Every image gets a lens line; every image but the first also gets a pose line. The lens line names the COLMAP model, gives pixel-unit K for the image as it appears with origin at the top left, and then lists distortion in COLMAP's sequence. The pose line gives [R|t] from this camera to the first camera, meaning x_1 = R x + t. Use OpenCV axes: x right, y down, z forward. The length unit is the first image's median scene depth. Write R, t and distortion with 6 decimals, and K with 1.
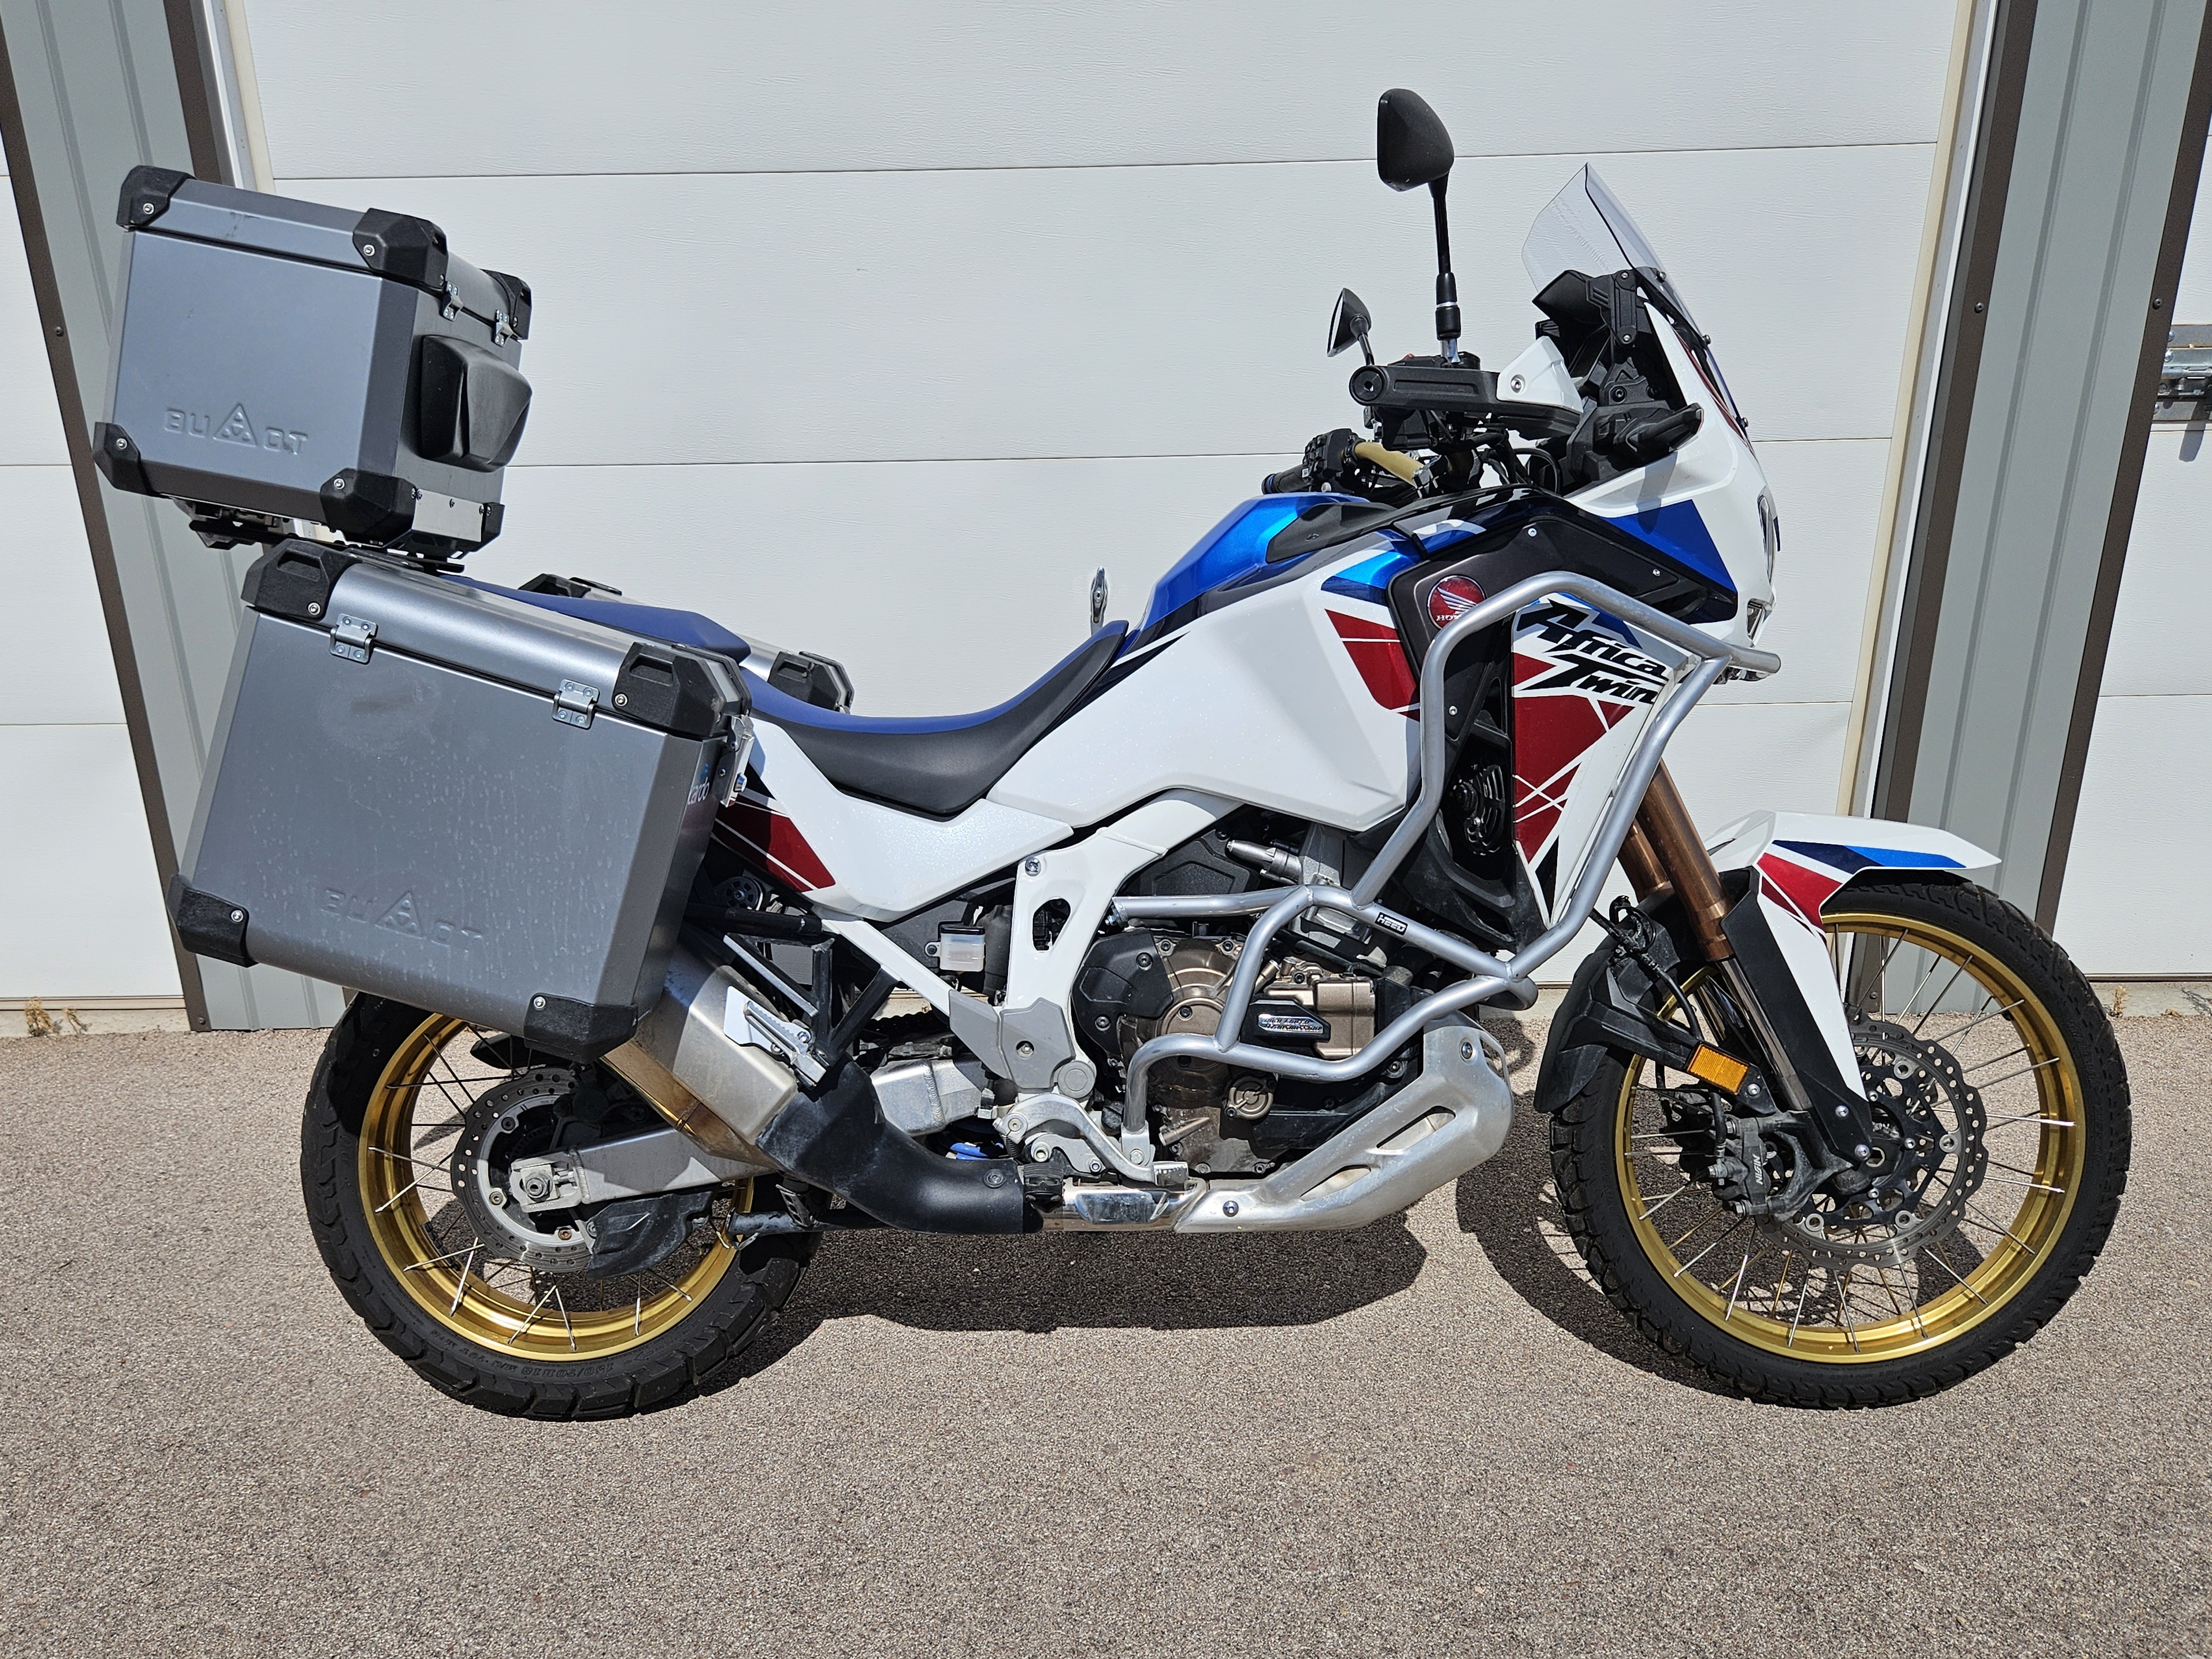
lens RADIAL K [[1799.3, 0, 1105.6], [0, 1799.3, 825.1], [0, 0, 1]] dist [0.059710, -0.047982]
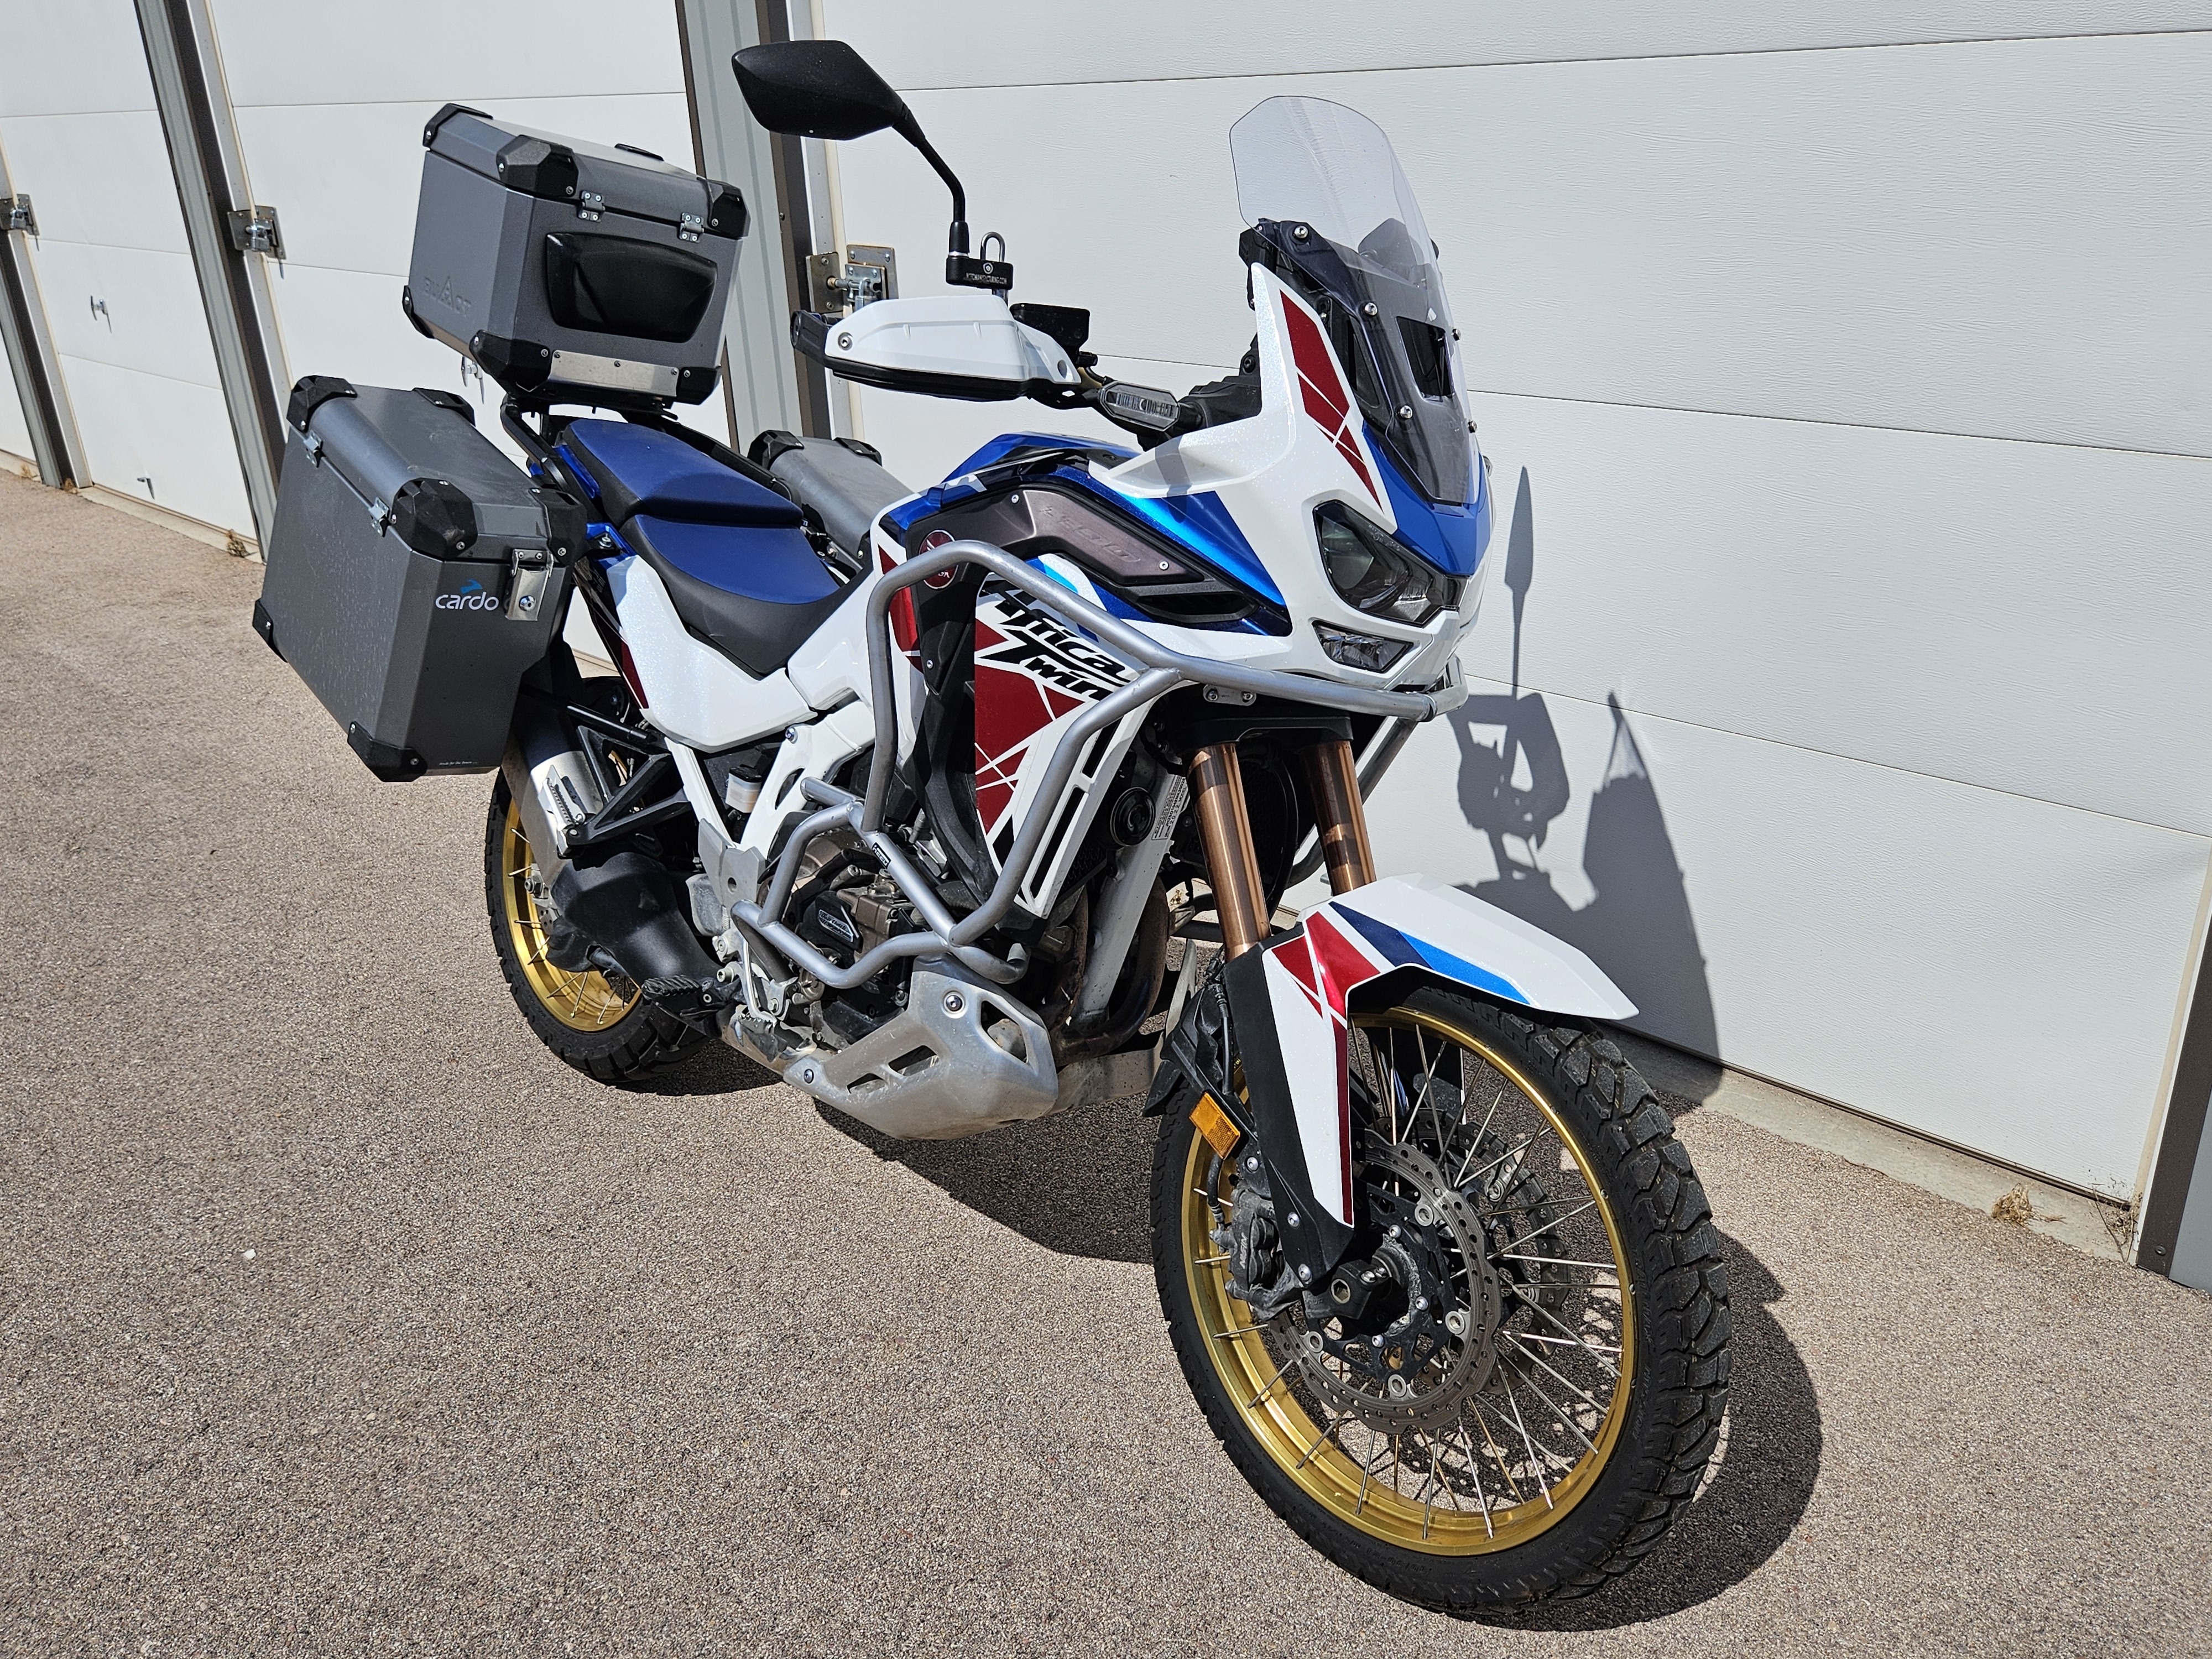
lens RADIAL K [[1799.3, 0, 1109.6], [0, 1799.3, 847.4], [0, 0, 1]] dist [0.059710, -0.047982]
pose [[0.712331, 0.266495, -0.649280, 0.929510], [-0.211304, 0.963616, 0.163690, -0.148315], [0.669280, 0.020594, 0.742725, 0.318390]]
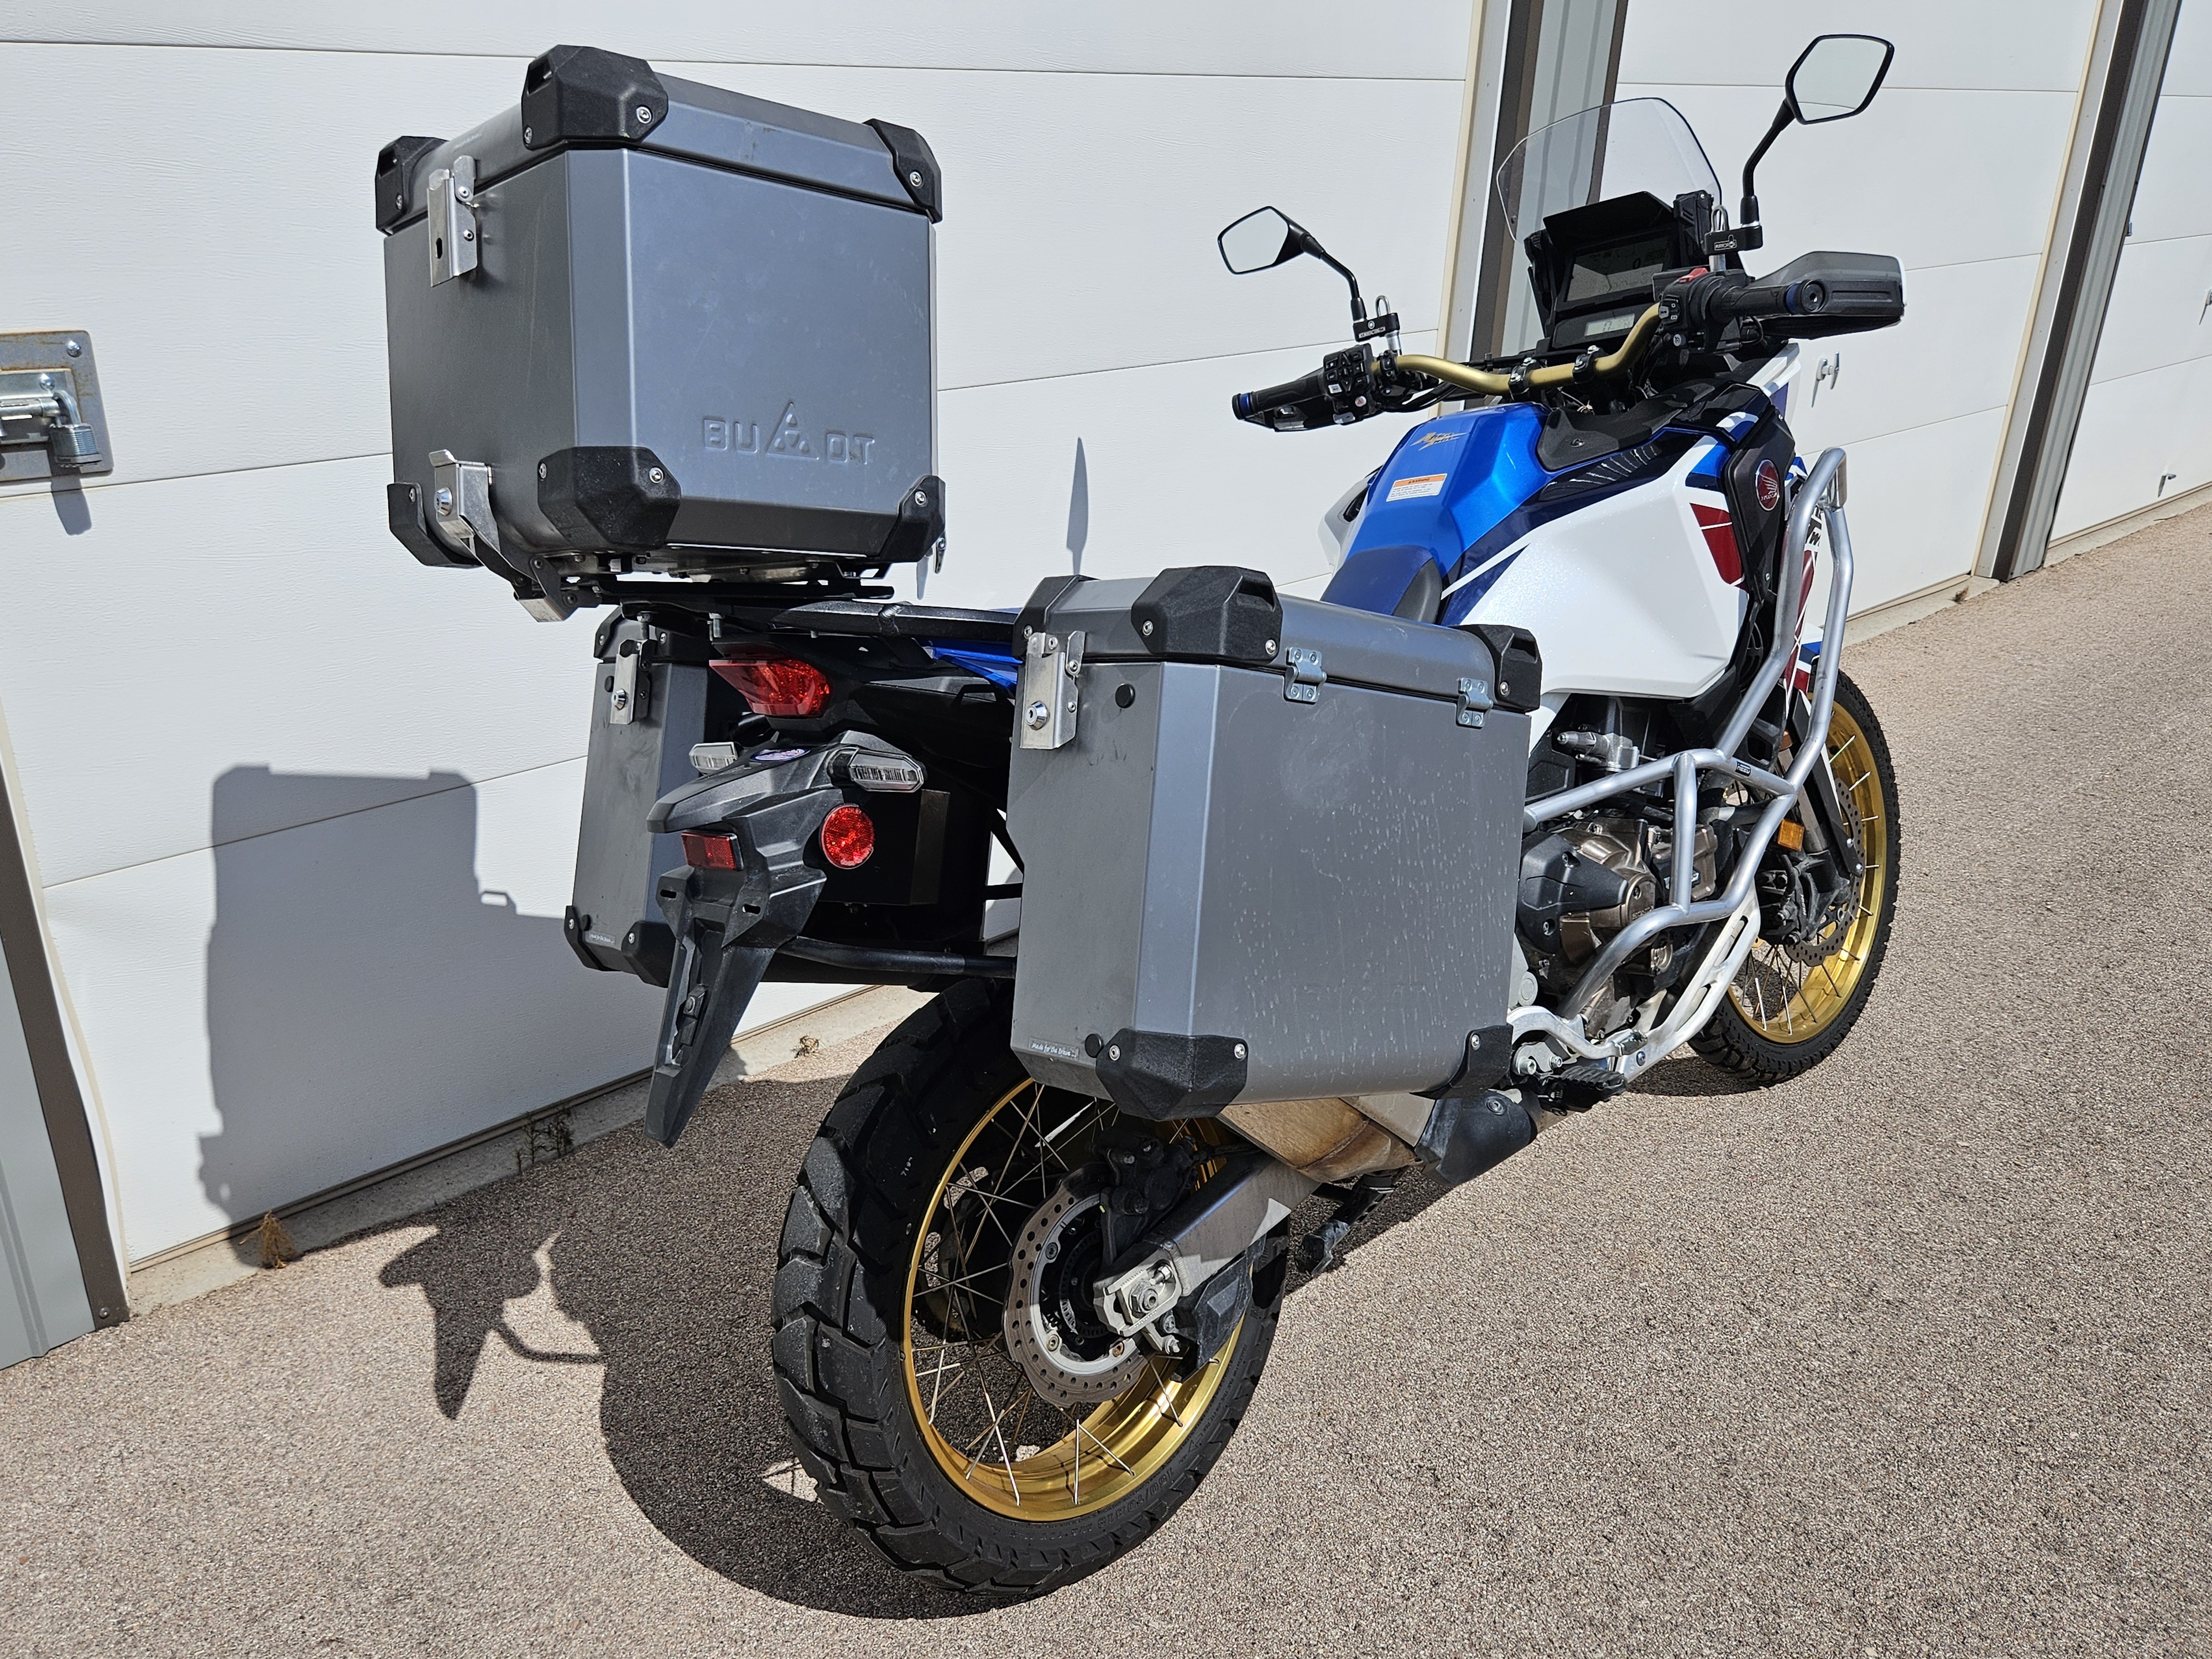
lens RADIAL K [[1799.3, 0, 1106.5], [0, 1799.3, 819.6], [0, 0, 1]] dist [0.059710, -0.047982]
pose [[0.727250, -0.230693, 0.646442, -0.916684], [0.194393, 0.972490, 0.128355, -0.145214], [-0.658269, 0.032317, 0.752088, 0.413675]]
